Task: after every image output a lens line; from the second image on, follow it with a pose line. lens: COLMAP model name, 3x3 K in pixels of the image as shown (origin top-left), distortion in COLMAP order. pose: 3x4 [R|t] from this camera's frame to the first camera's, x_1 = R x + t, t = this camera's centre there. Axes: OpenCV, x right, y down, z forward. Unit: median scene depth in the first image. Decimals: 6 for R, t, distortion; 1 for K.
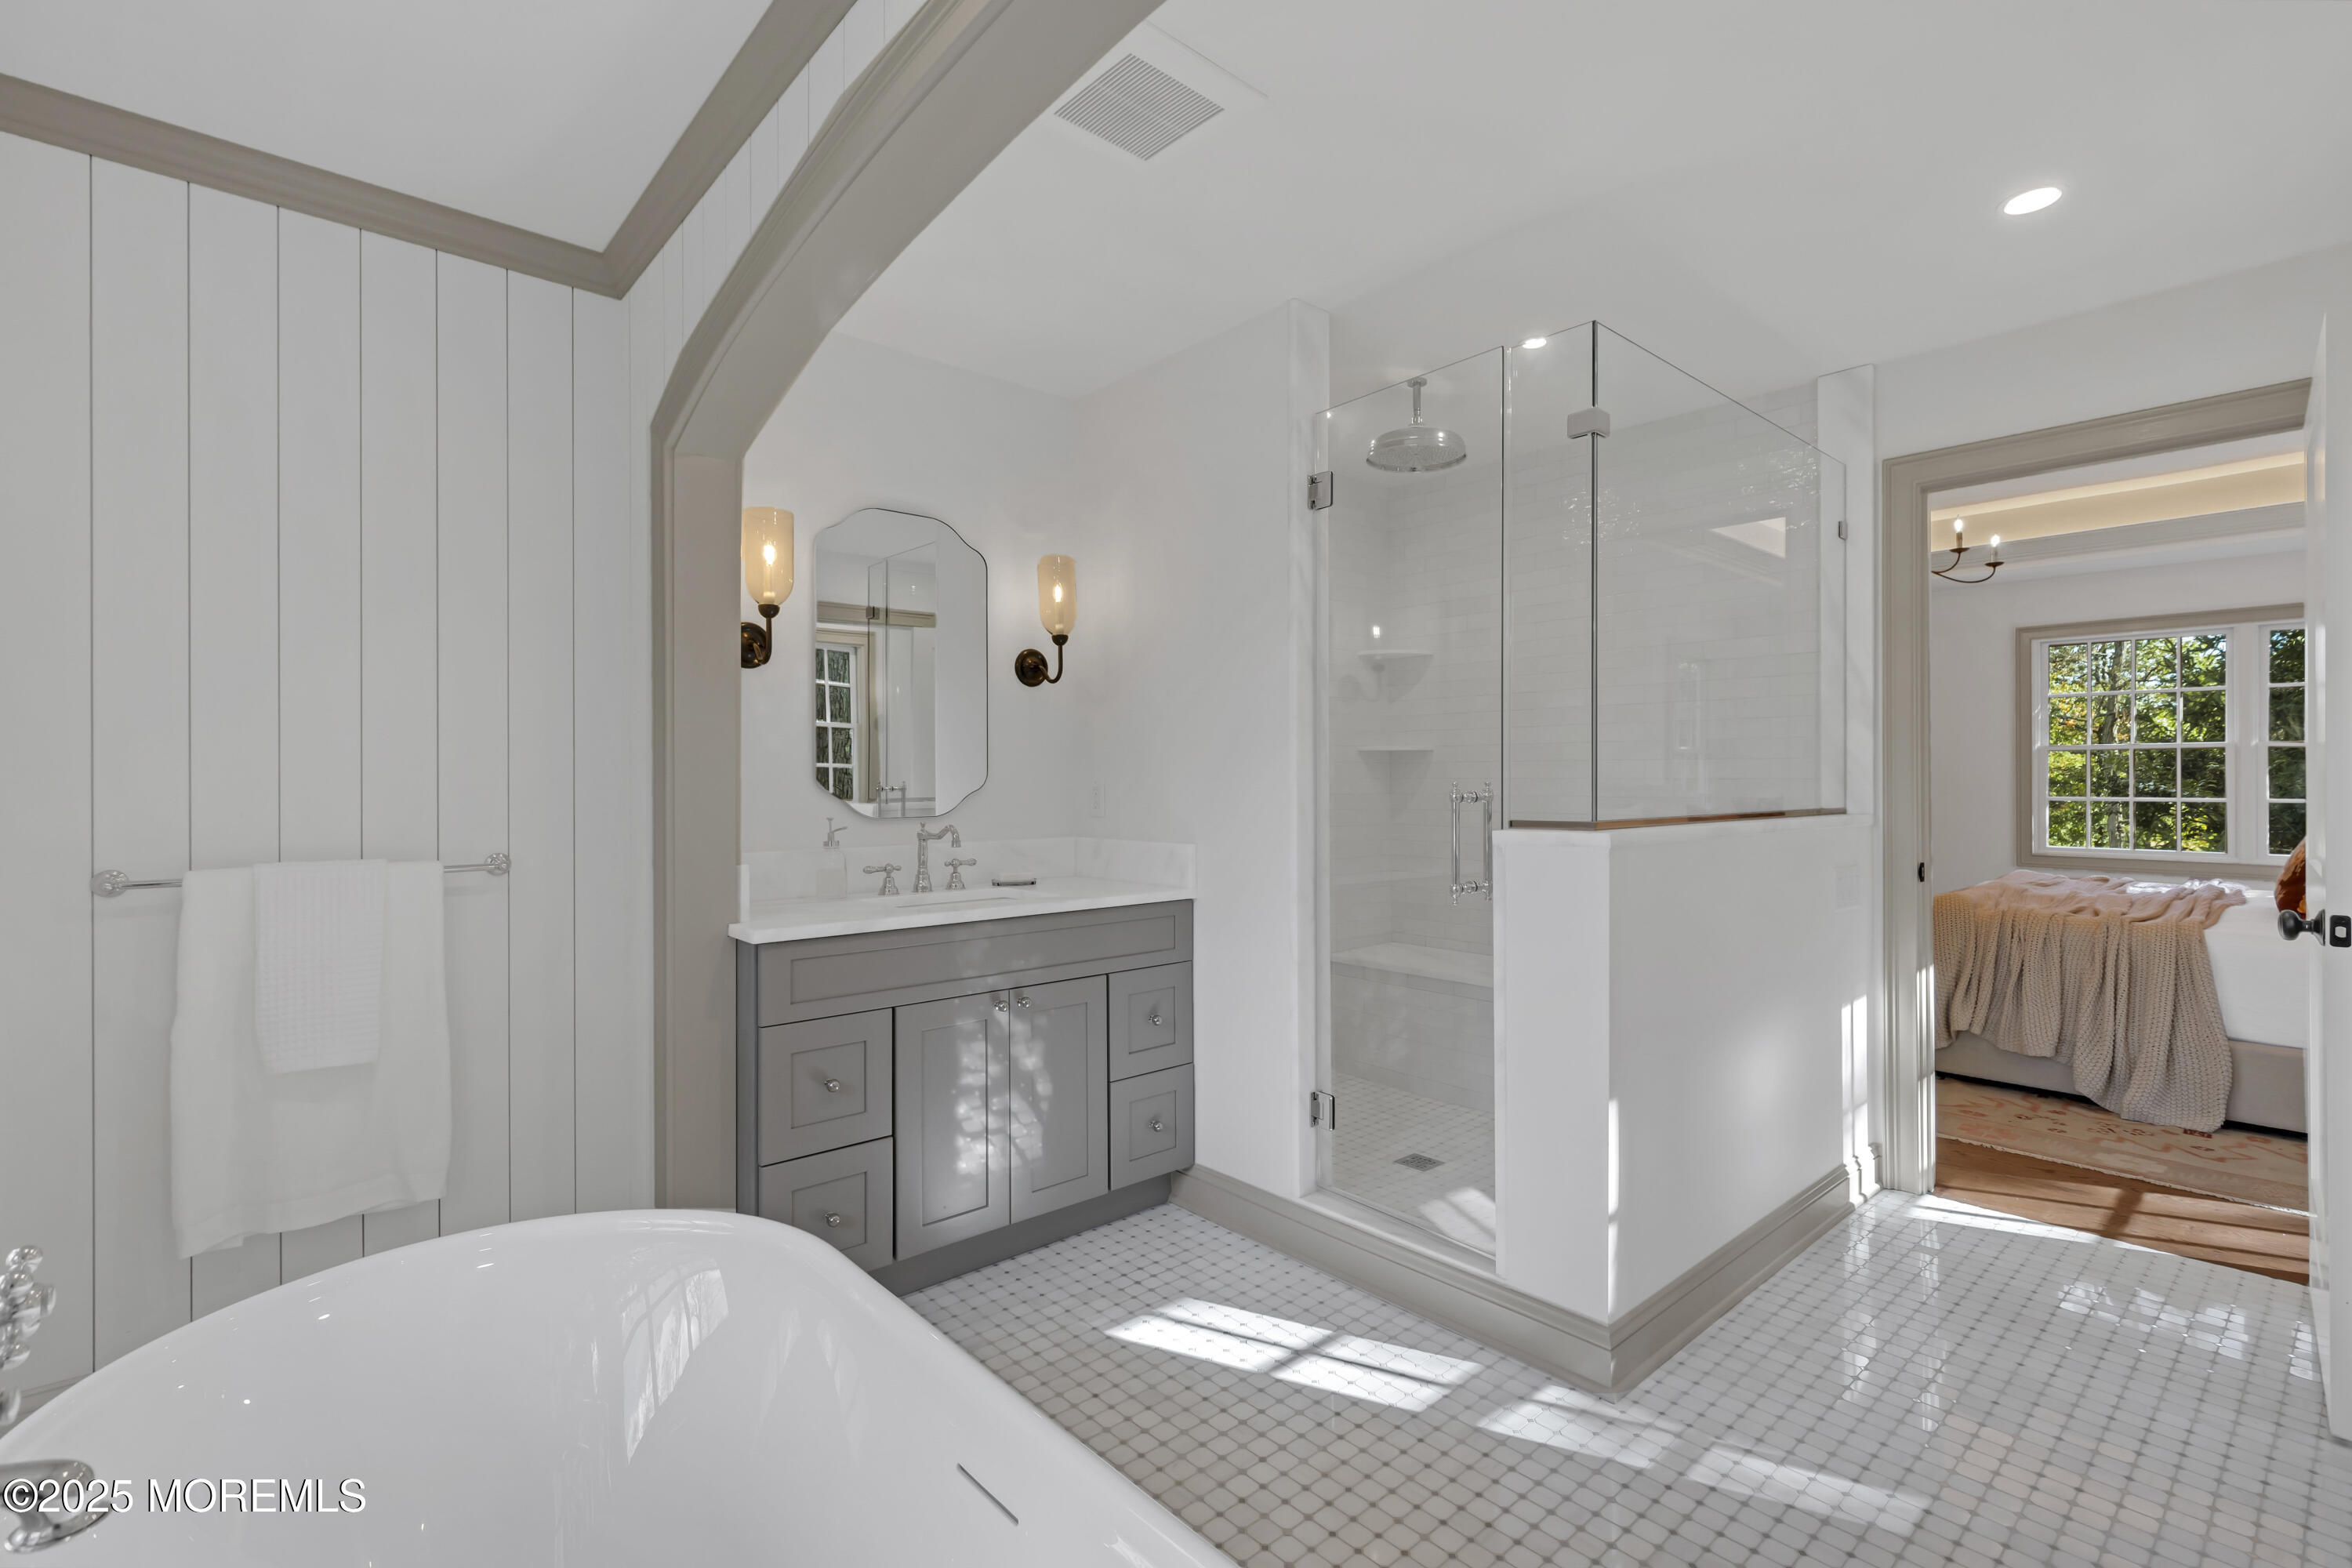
lens RADIAL K [[1058.5, 0, 1164.3], [0, 1058.5, 779.4], [0, 0, 1]] dist [-0.001396, -0.000277]
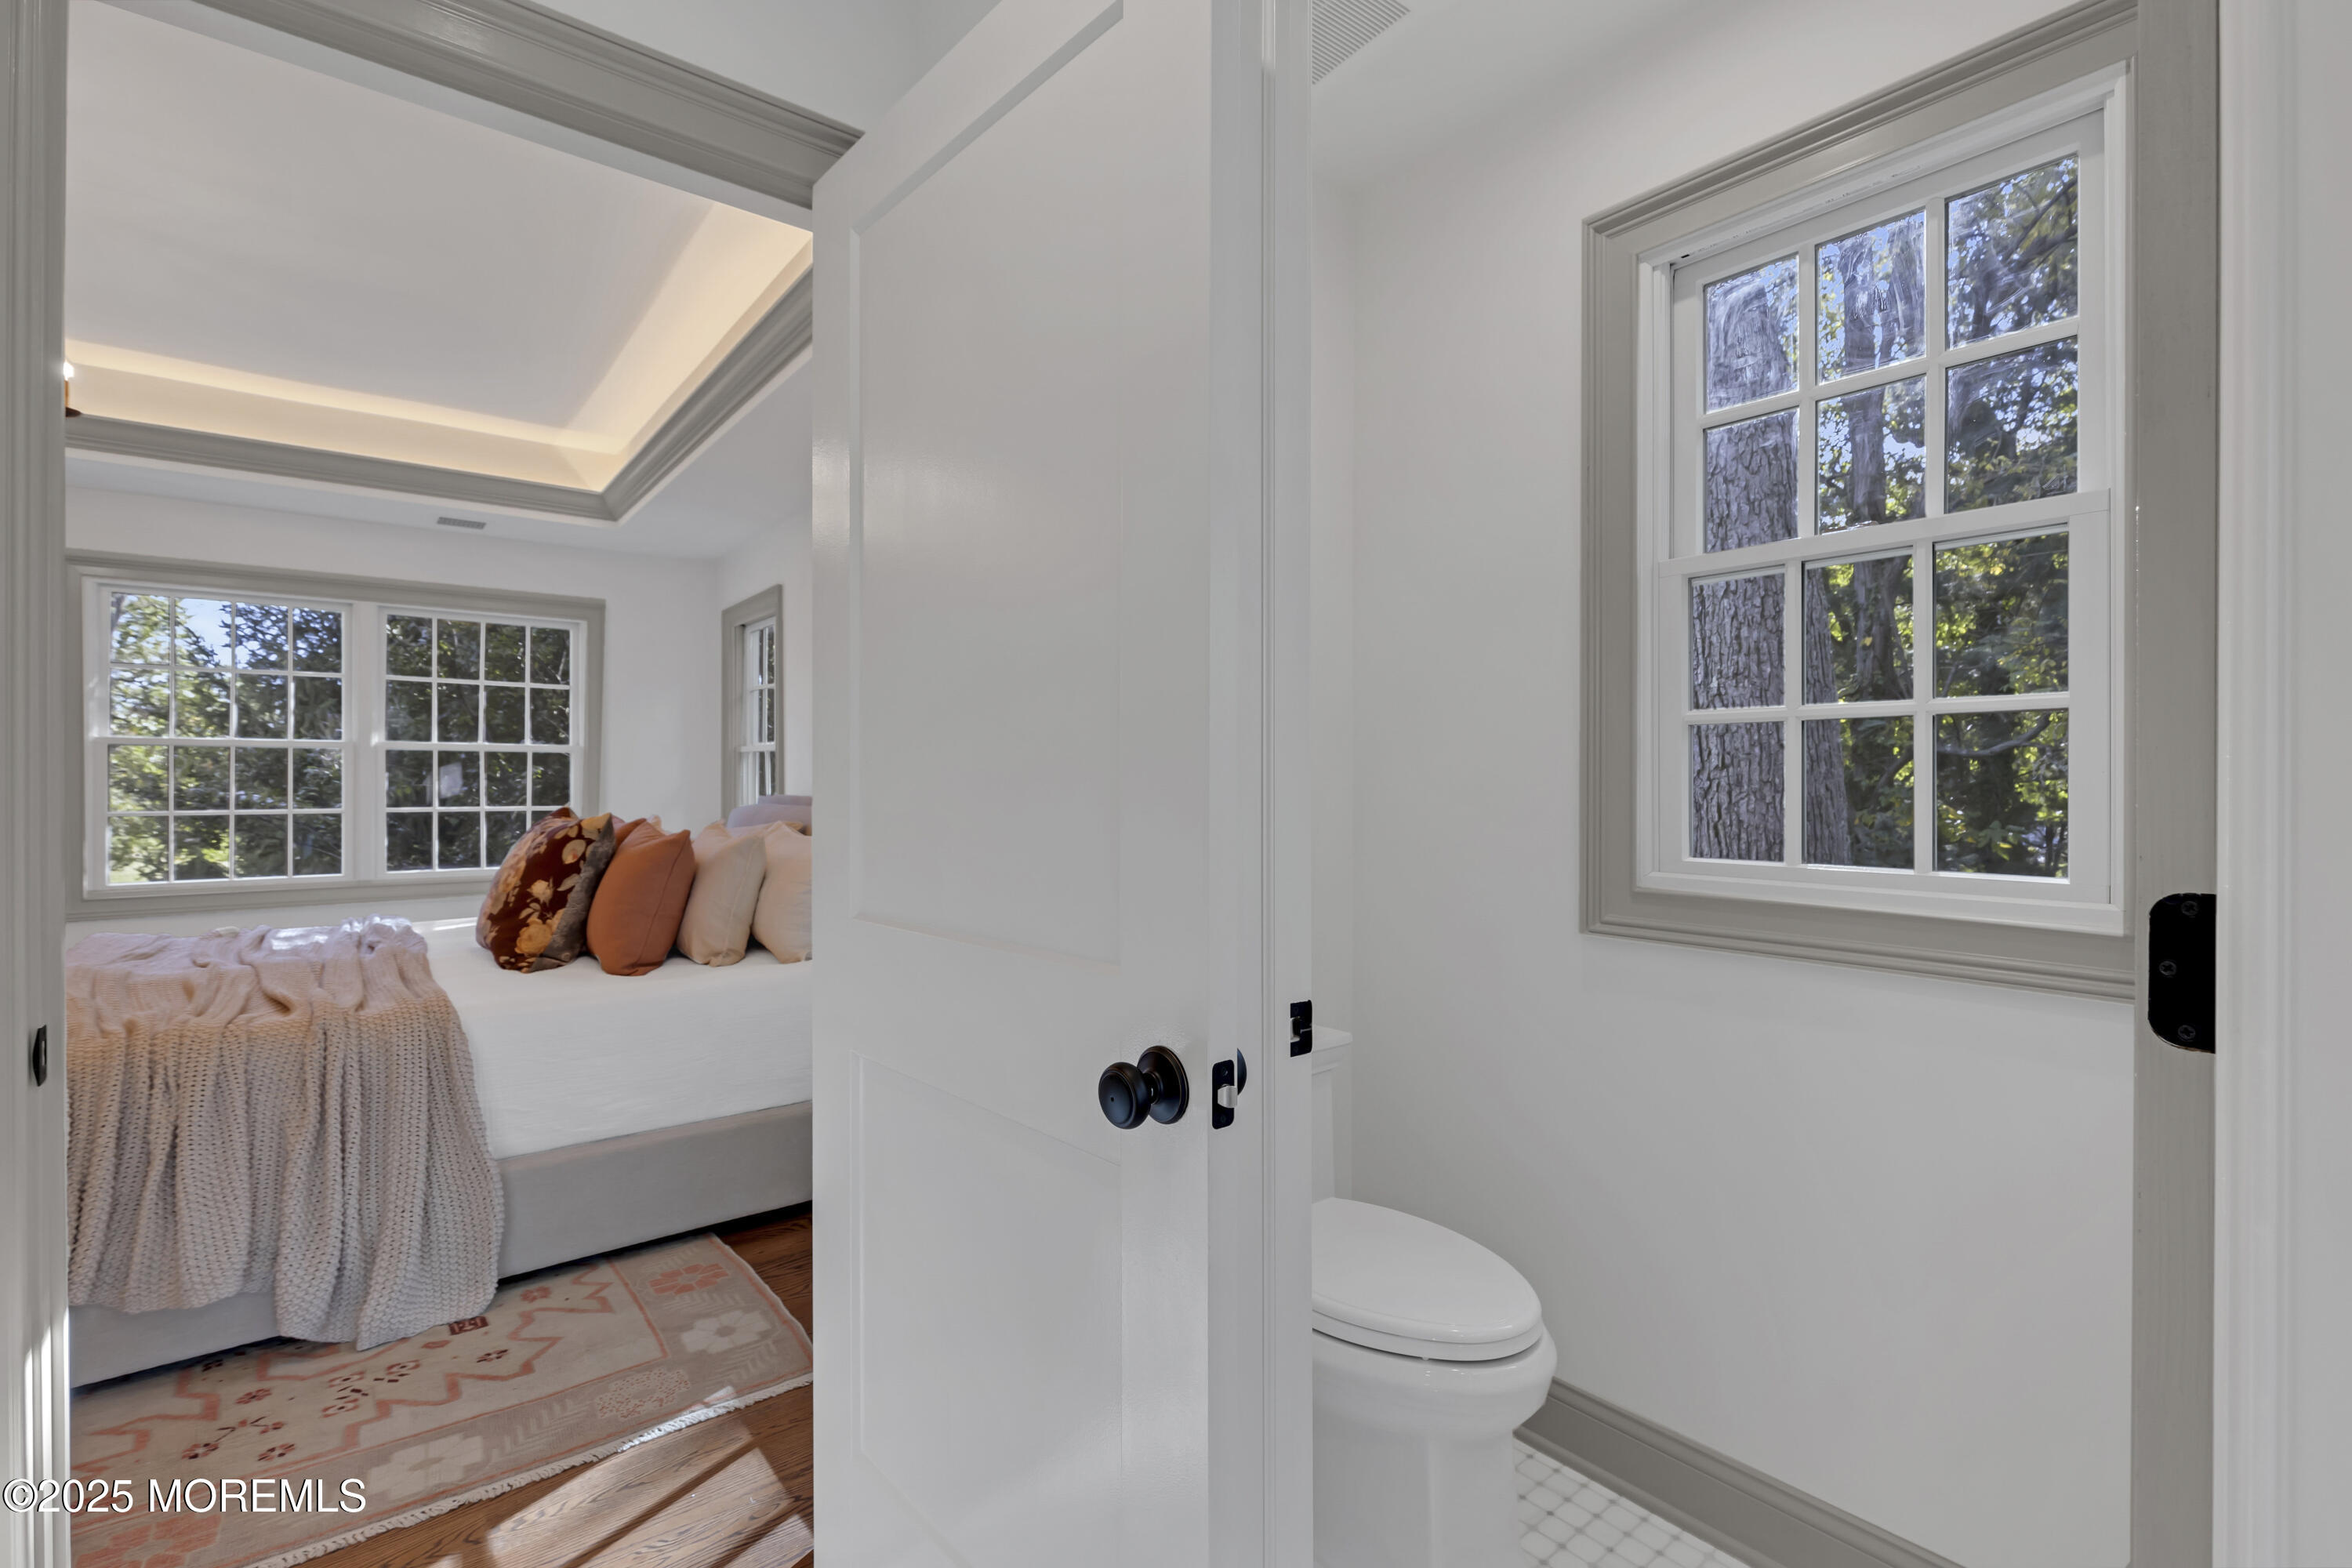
lens RADIAL K [[1058.5, 0, 1164.3], [0, 1058.5, 779.4], [0, 0, 1]] dist [-0.001396, -0.000277]
pose [[0.041584, 0.004459, 0.999125, 0.175717], [0.002356, 0.999987, -0.004561, 0.001220], [-0.999132, 0.002544, 0.041573, 0.279362]]
